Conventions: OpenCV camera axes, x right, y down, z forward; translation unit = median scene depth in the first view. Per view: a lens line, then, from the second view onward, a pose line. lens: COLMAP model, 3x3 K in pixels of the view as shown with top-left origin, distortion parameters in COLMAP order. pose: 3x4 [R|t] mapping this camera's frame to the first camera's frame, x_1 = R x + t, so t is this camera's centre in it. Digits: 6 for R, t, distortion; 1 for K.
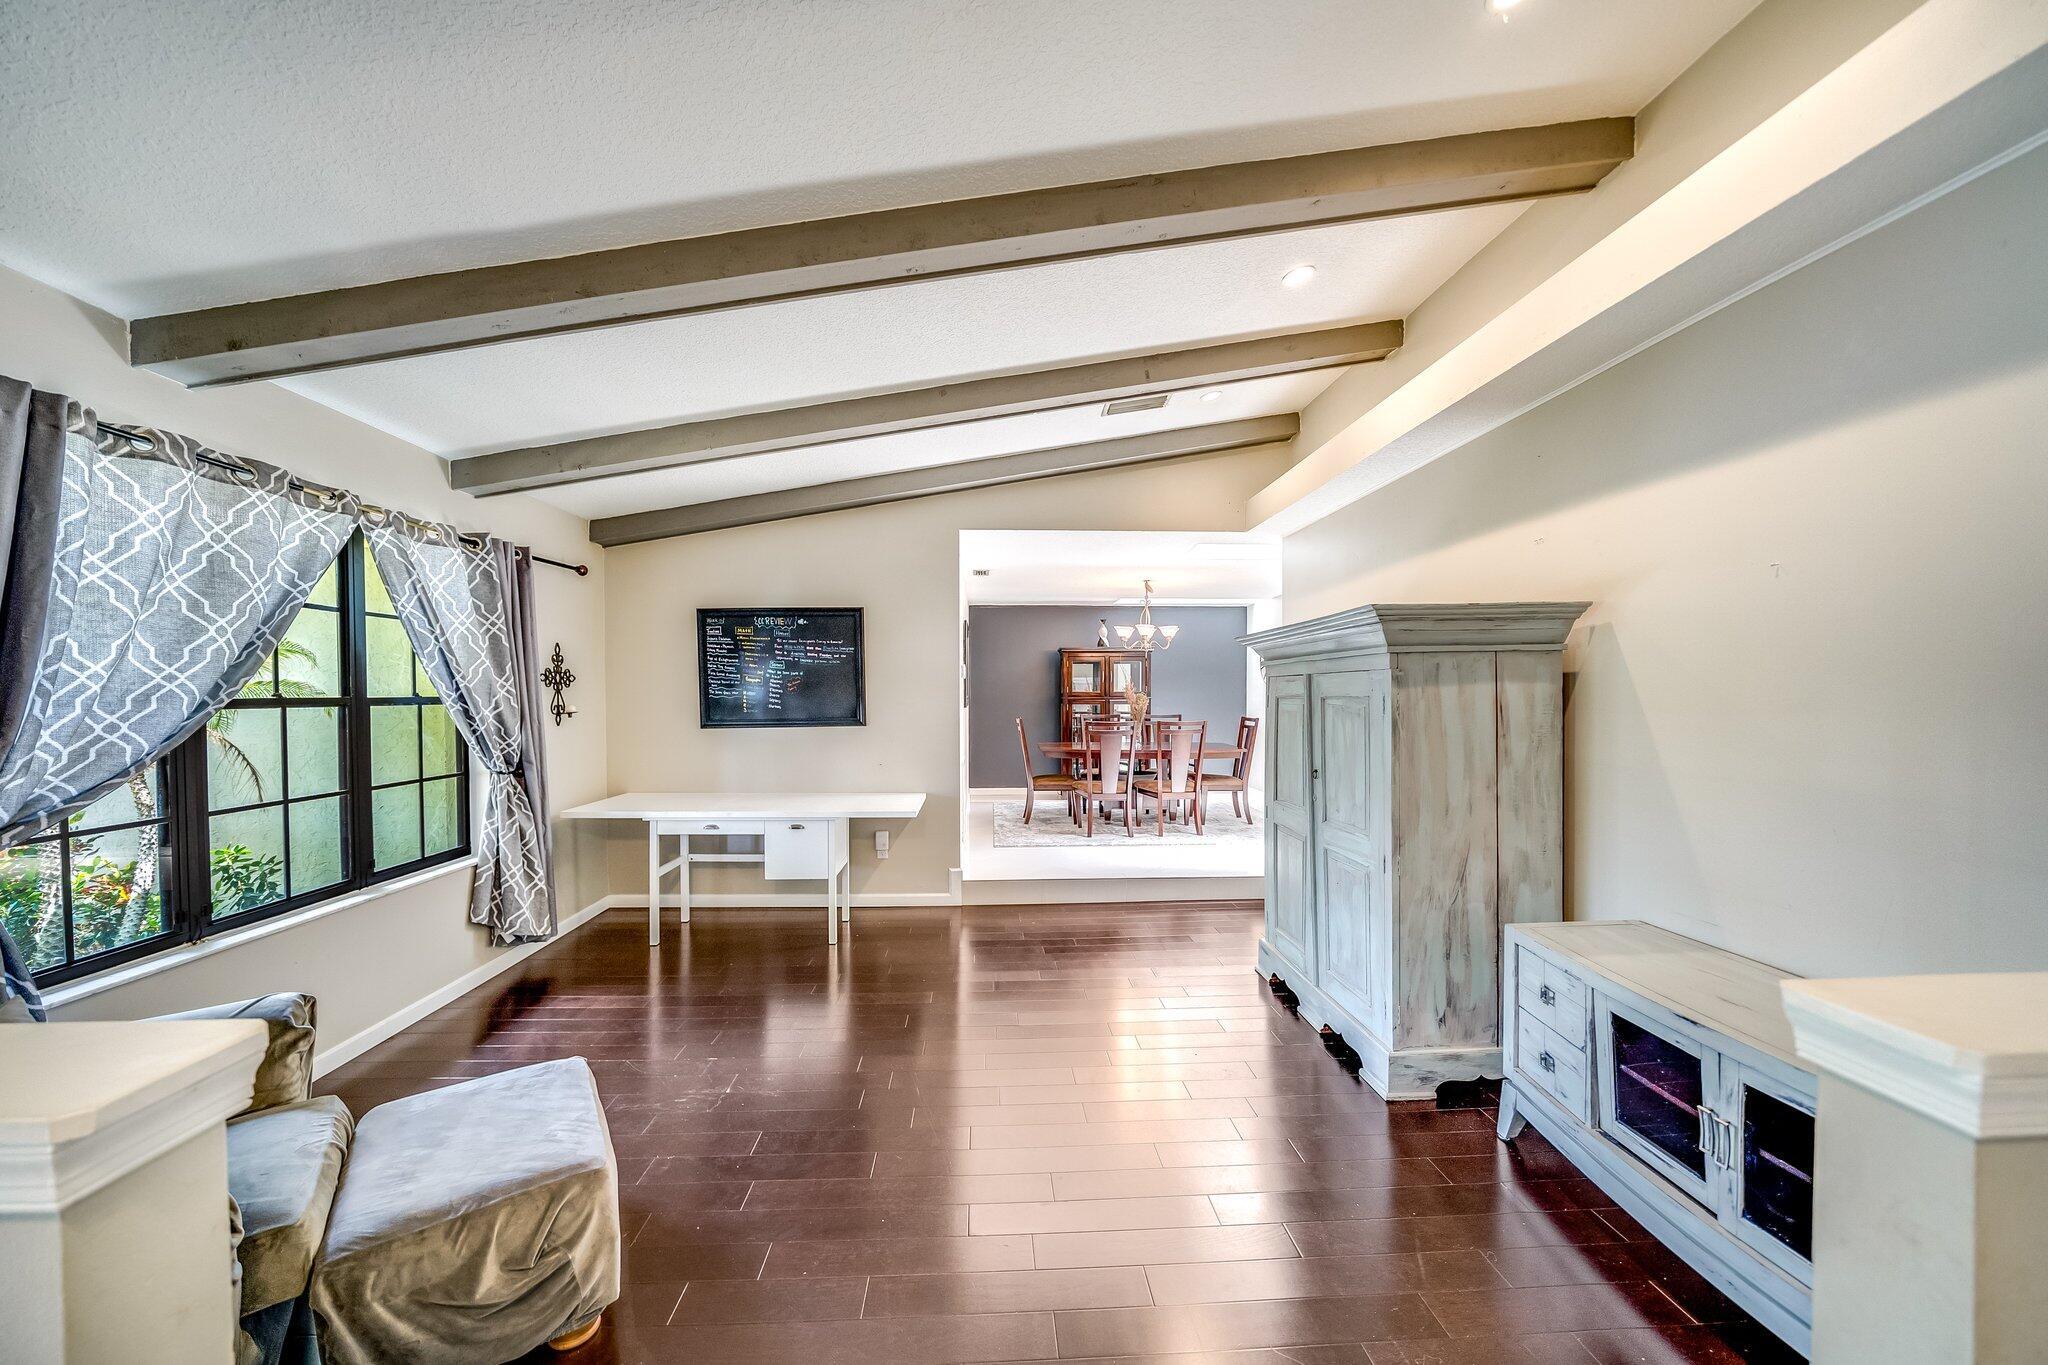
lens RADIAL K [[725.2, 0, 1018.4], [0, 725.2, 709.1], [0, 0, 1]] dist [-0.009225, -0.000144]
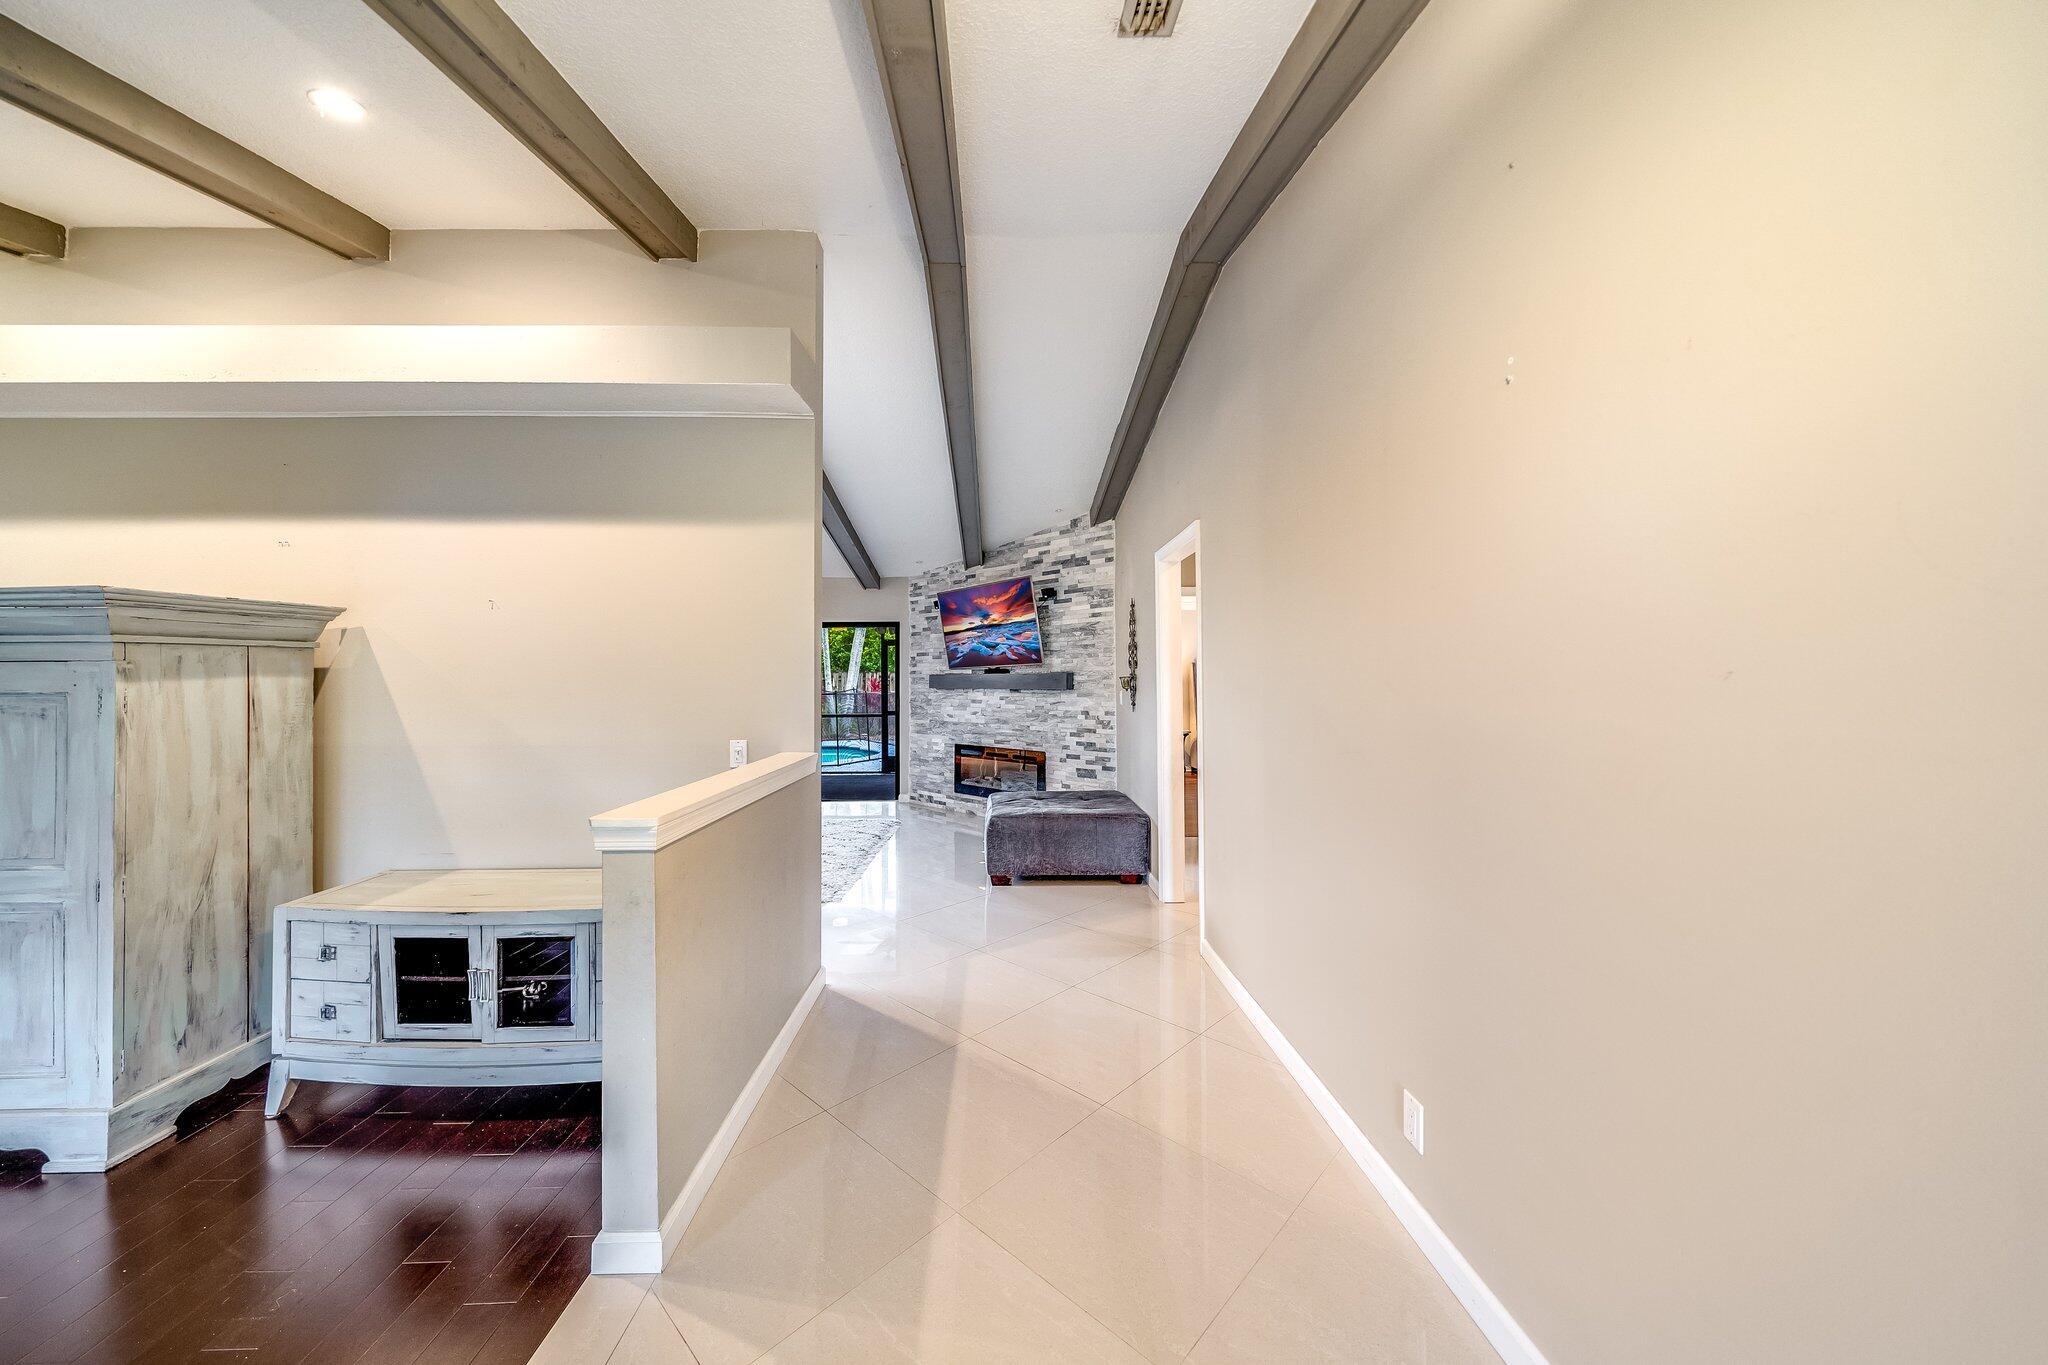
lens RADIAL K [[704.3, 0, 1003.7], [0, 704.3, 659.4], [0, 0, 1]] dist [-0.000200, 0.000035]
pose [[0.034952, 0.029637, 0.998949, -0.290764], [0.027666, 0.999148, -0.030610, -0.001319], [-0.999006, 0.028706, 0.034103, -0.095355]]
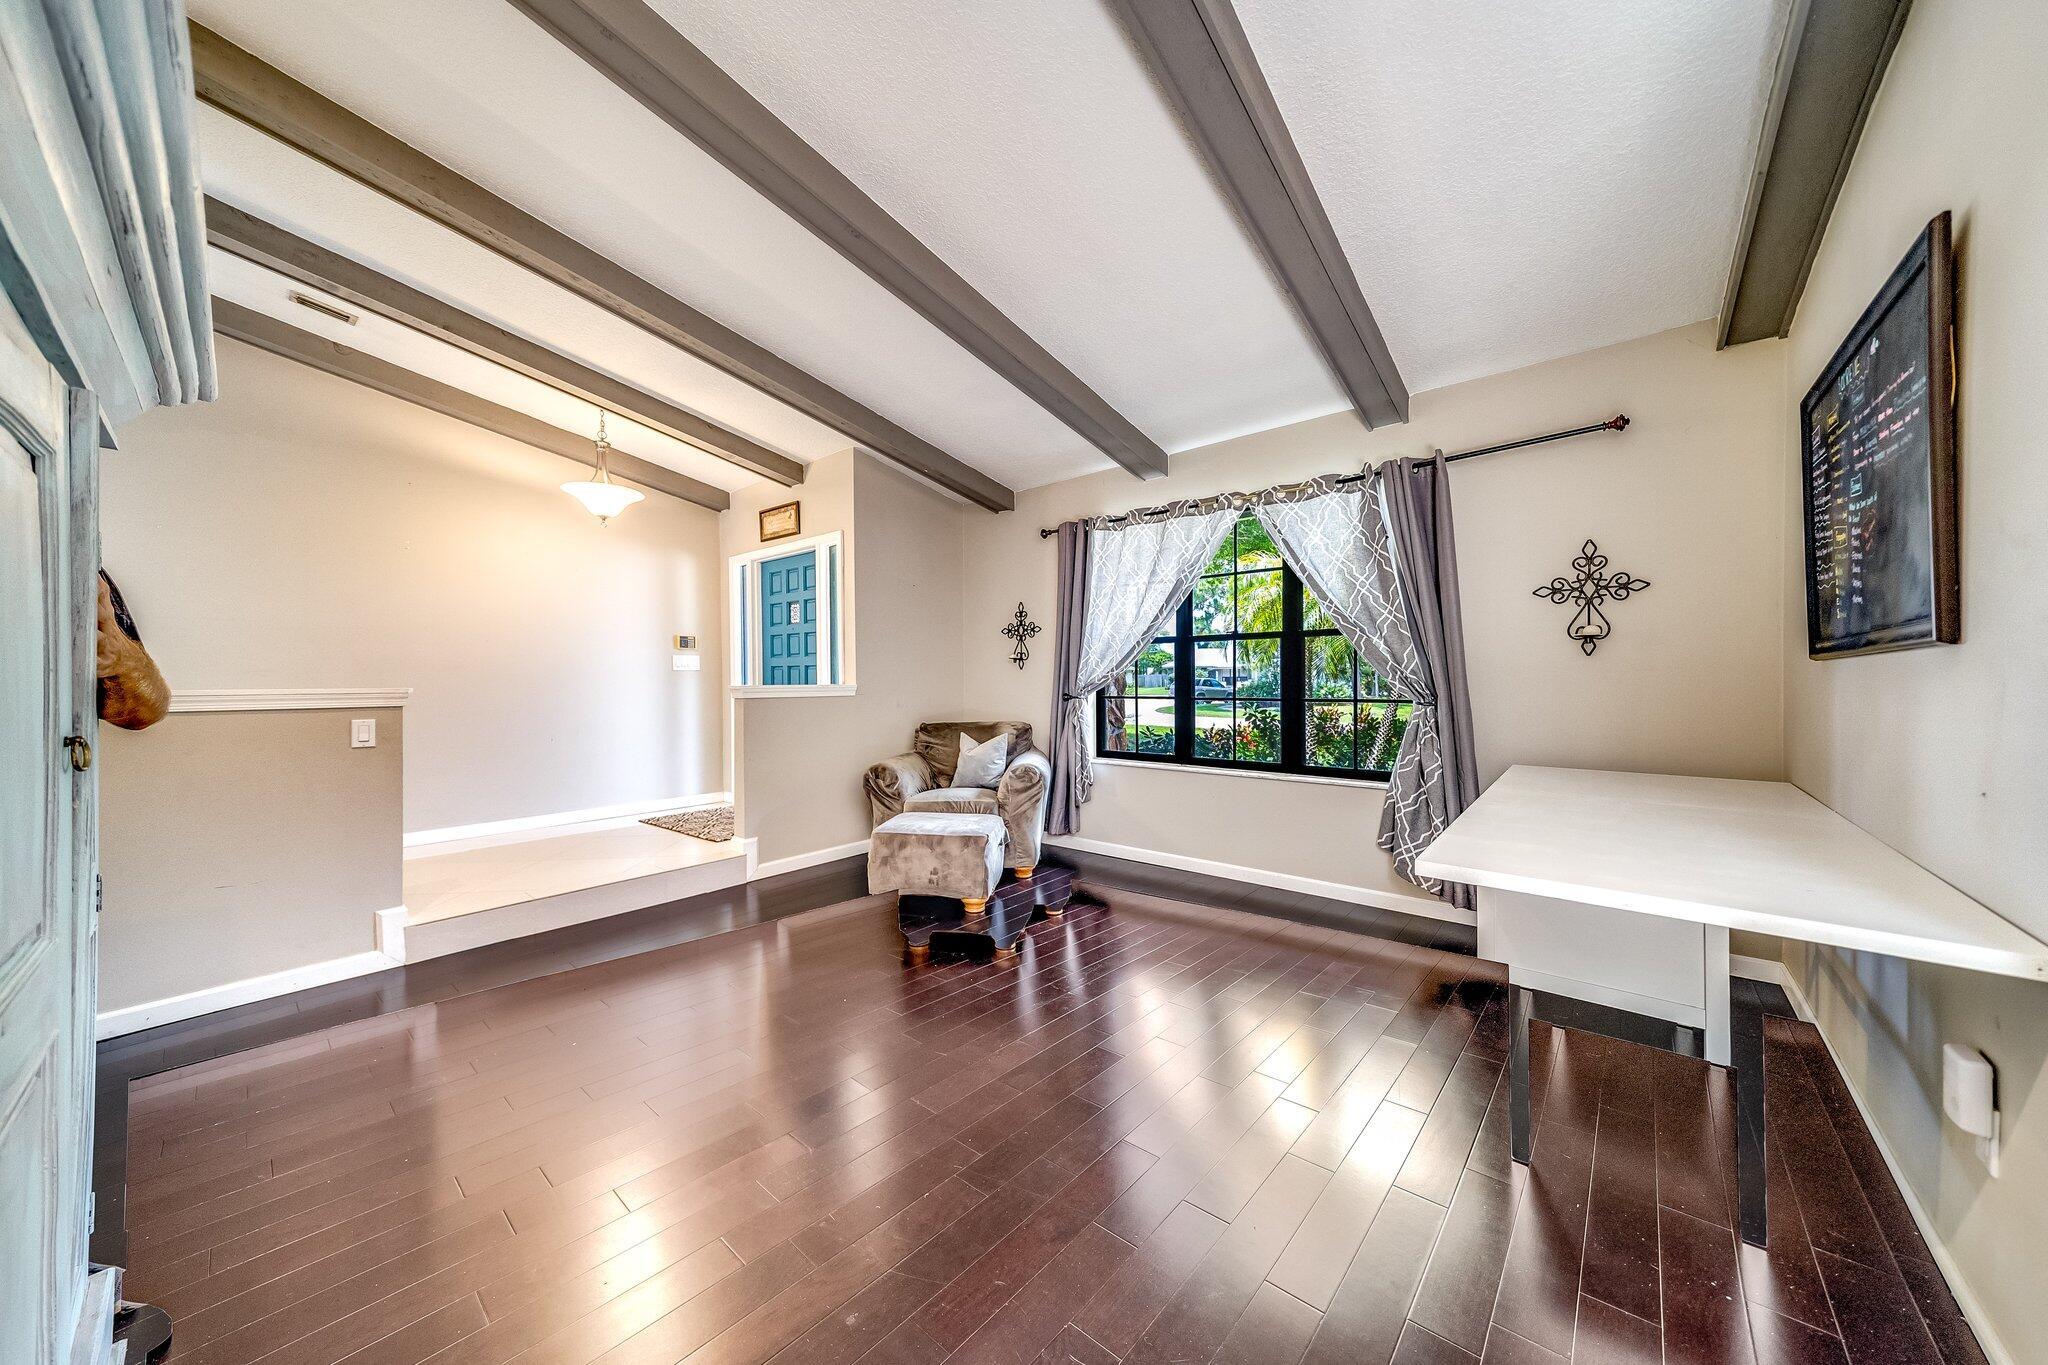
lens RADIAL K [[694.1, 0, 1012.2], [0, 694.1, 677.5], [0, 0, 1]] dist [-0.000506, -0.000073]
pose [[-0.701621, 0.003679, -0.712540, 0.416600], [-0.007496, 0.999893, 0.012544, 0.066662], [0.712510, 0.014143, -0.701519, 1.750580]]
